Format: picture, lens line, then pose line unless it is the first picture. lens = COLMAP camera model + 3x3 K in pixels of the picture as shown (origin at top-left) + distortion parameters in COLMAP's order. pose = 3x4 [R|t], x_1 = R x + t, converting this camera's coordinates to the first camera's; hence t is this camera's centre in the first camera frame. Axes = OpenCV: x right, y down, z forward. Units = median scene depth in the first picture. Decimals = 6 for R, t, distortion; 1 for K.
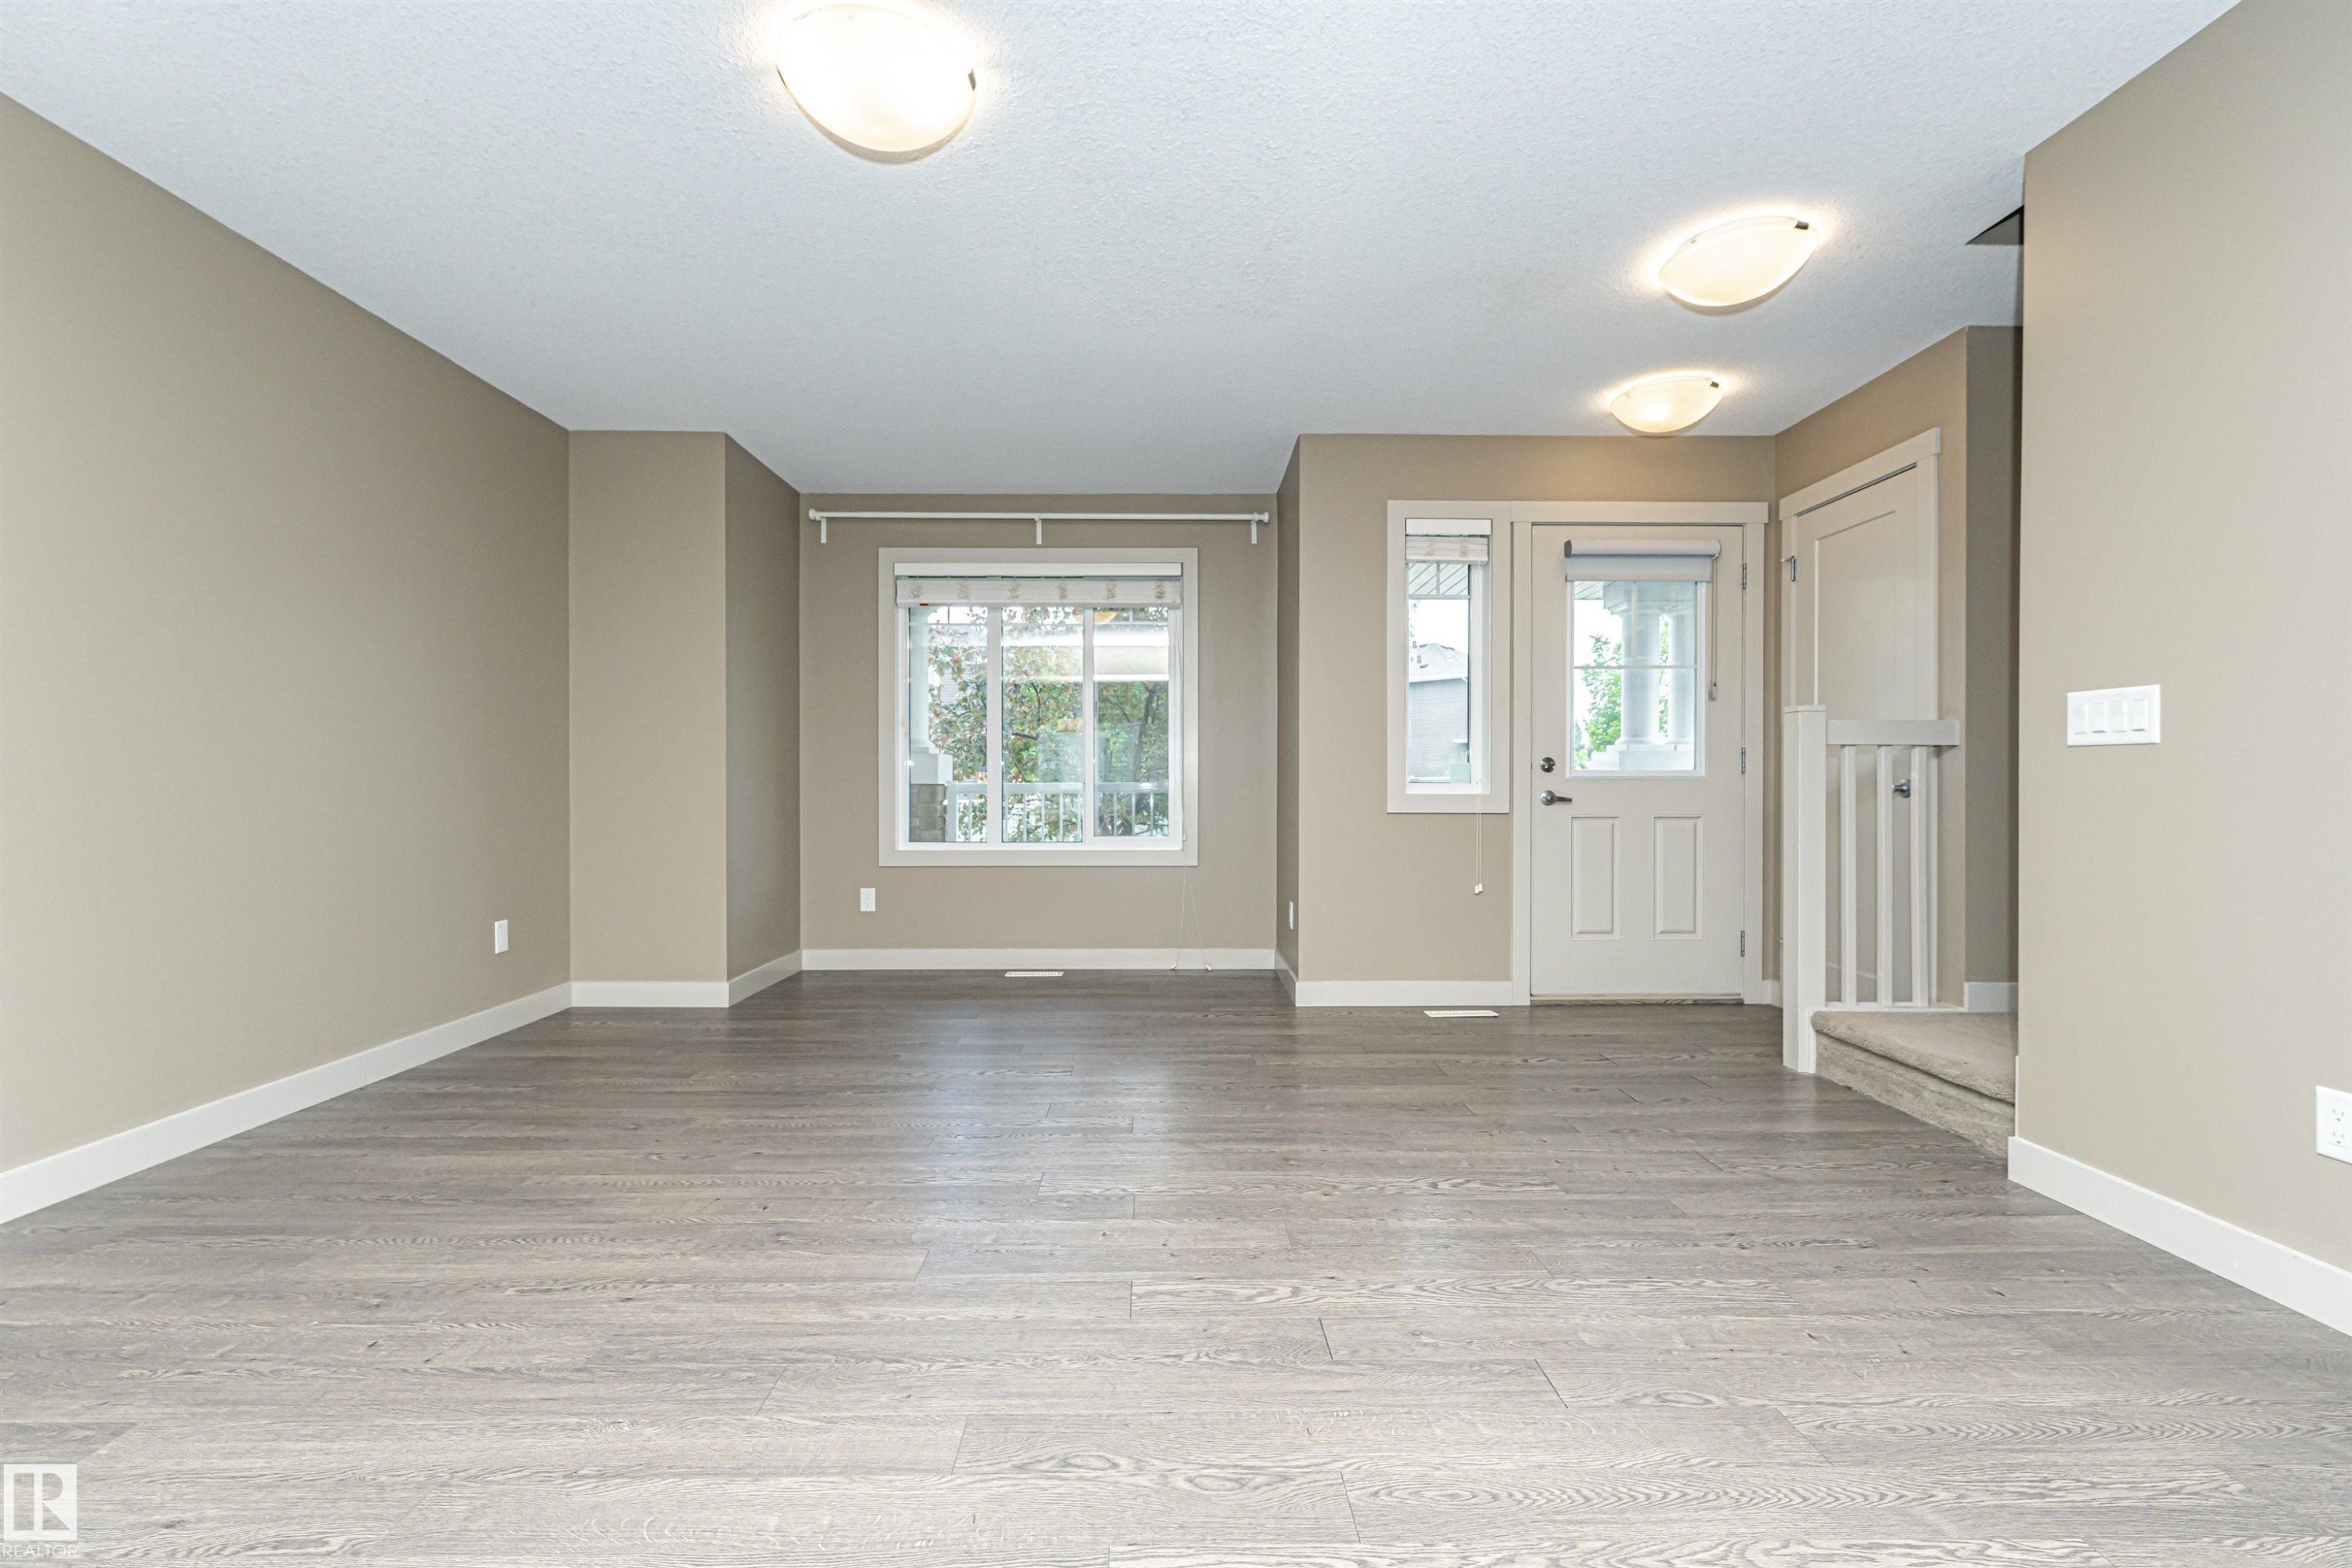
lens RADIAL K [[1075.3, 0, 1164.5], [0, 1075.3, 787.1], [0, 0, 1]] dist [0.000657, -0.000459]
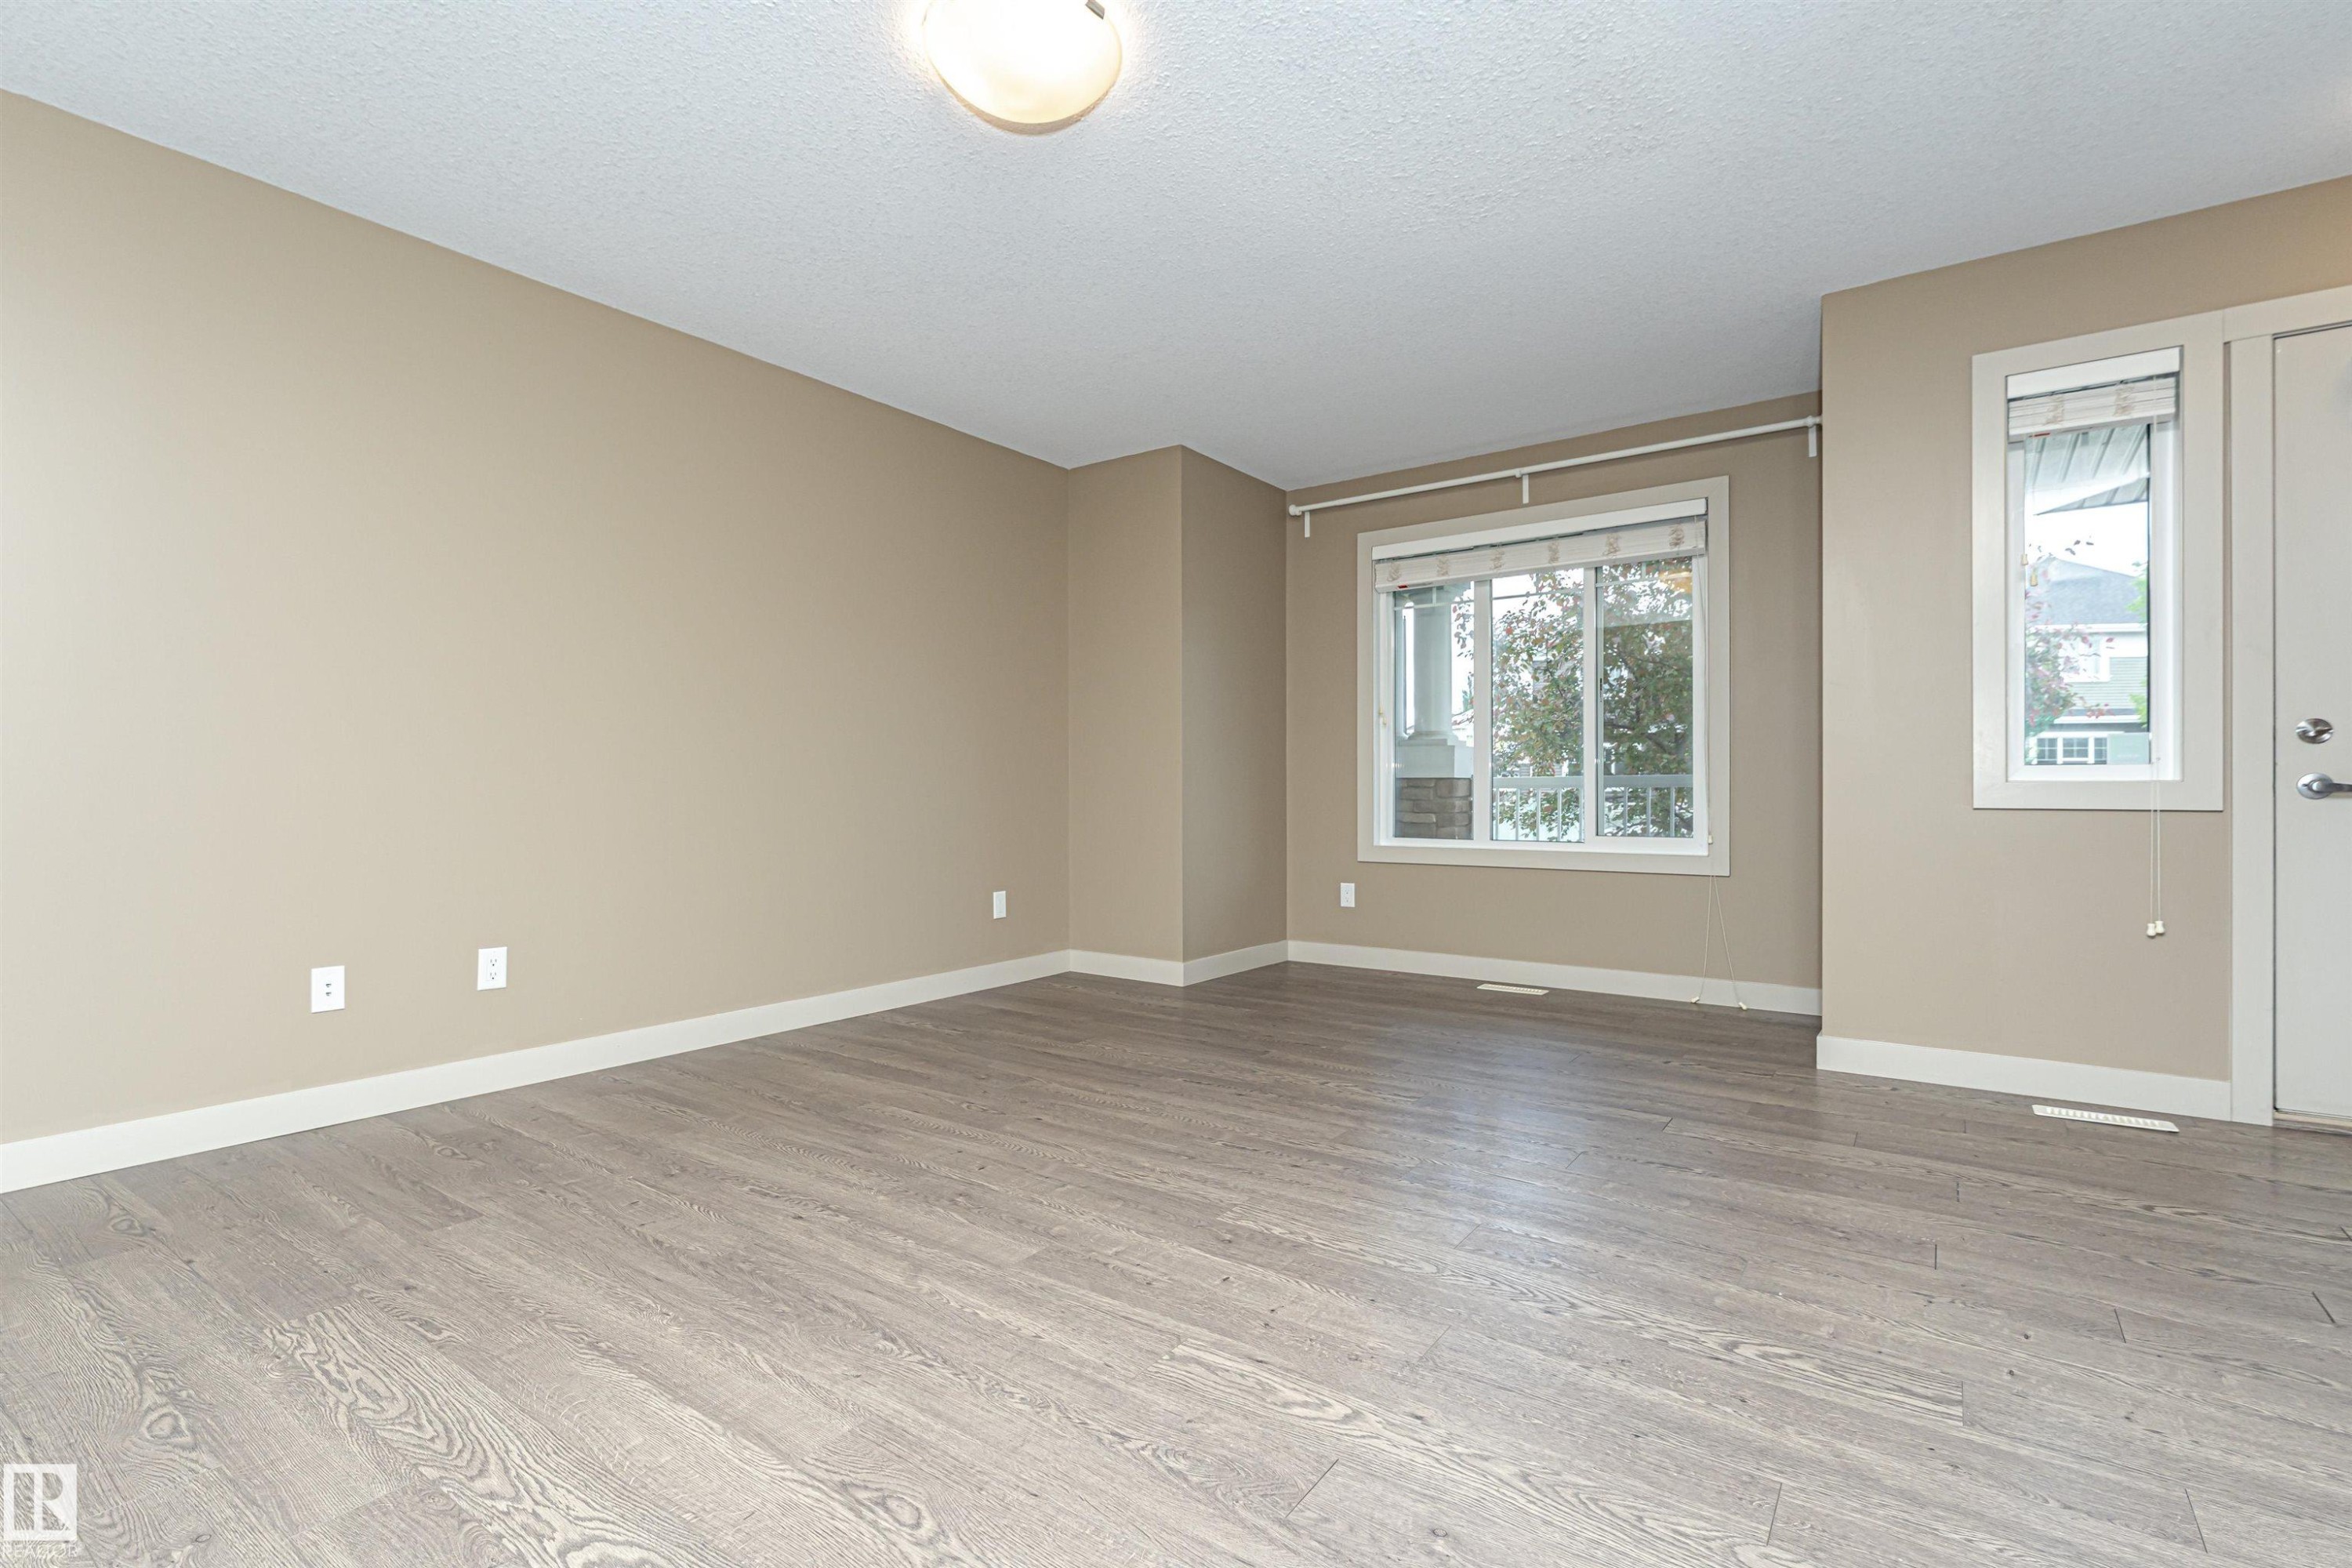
lens RADIAL K [[1075.3, 0, 1172.8], [0, 1075.3, 790.6], [0, 0, 1]] dist [0.000657, -0.000459]
pose [[0.801038, -0.001936, -0.598610, 0.291324], [0.001300, 0.999998, -0.001494, 0.017886], [0.598611, 0.000419, 0.801039, 0.195160]]
